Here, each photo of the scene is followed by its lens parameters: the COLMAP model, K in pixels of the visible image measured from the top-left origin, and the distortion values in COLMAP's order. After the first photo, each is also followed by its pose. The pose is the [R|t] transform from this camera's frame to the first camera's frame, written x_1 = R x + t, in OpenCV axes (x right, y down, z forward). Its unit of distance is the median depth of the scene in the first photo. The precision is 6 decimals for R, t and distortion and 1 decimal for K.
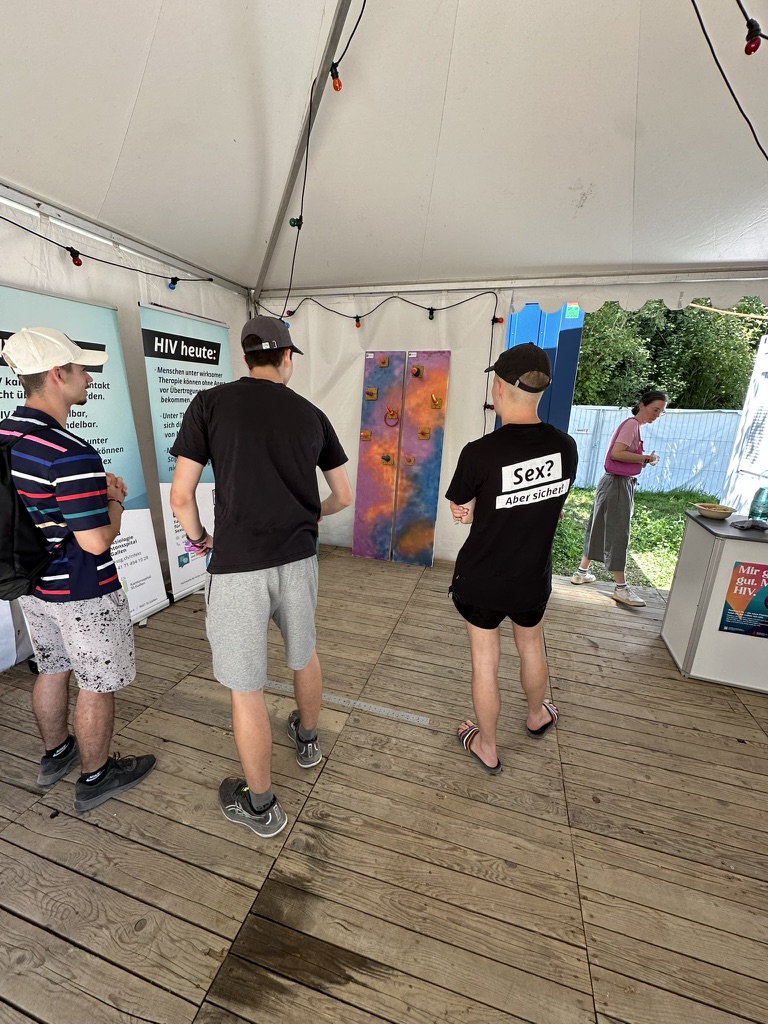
lens RADIAL K [[410.2, 0, 385.2], [0, 410.2, 513.5], [0, 0, 1]] dist [-0.001020, 0.000152]
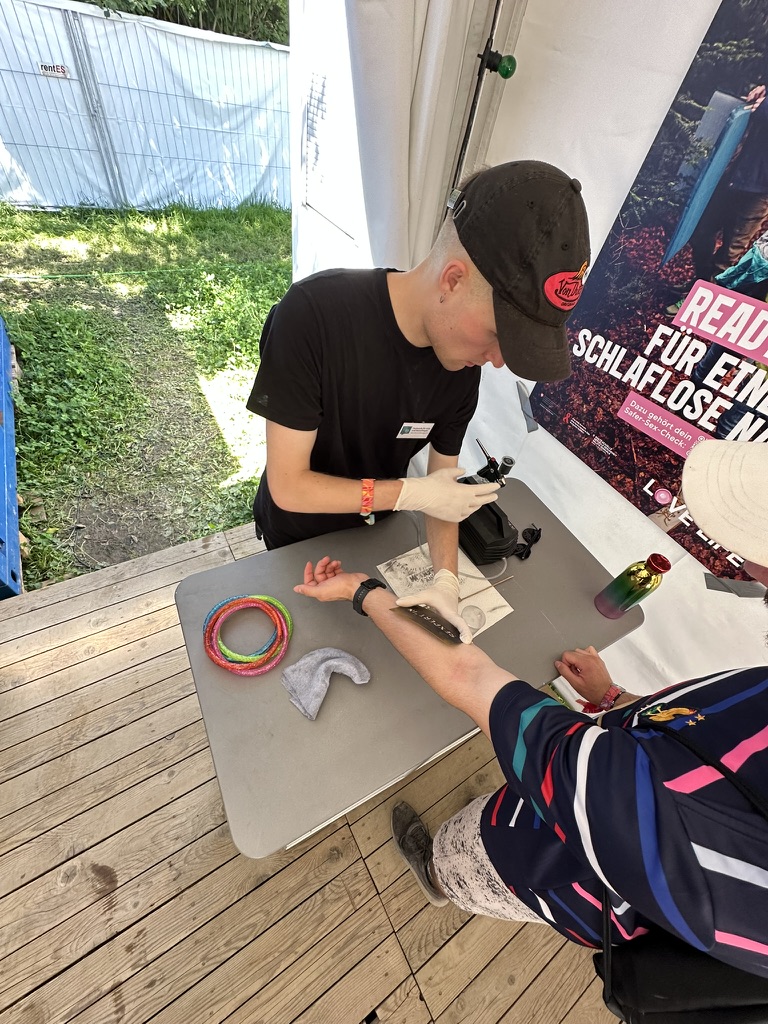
lens RADIAL K [[410.2, 0, 385.2], [0, 410.2, 513.5], [0, 0, 1]] dist [-0.001020, 0.000152]
pose [[0.672047, -0.503854, 0.542664, 0.587127], [0.063113, 0.769133, 0.635965, -0.217432], [-0.737814, -0.393149, 0.548693, 0.602557]]
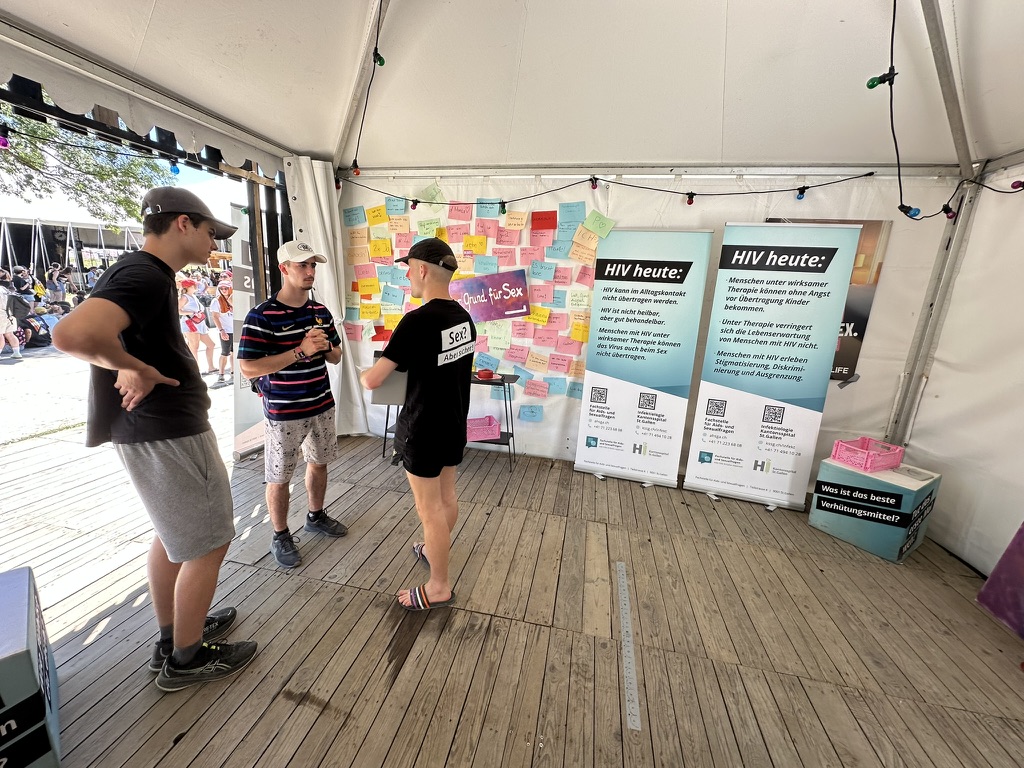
lens RADIAL K [[410.2, 0, 512.3], [0, 410.2, 381.5], [0, 0, 1]] dist [-0.001020, 0.000152]
pose [[0.081132, 0.198331, -0.976771, 0.446418], [-0.316791, 0.934315, 0.163397, -0.081329], [0.945019, 0.296176, 0.138633, 0.332121]]
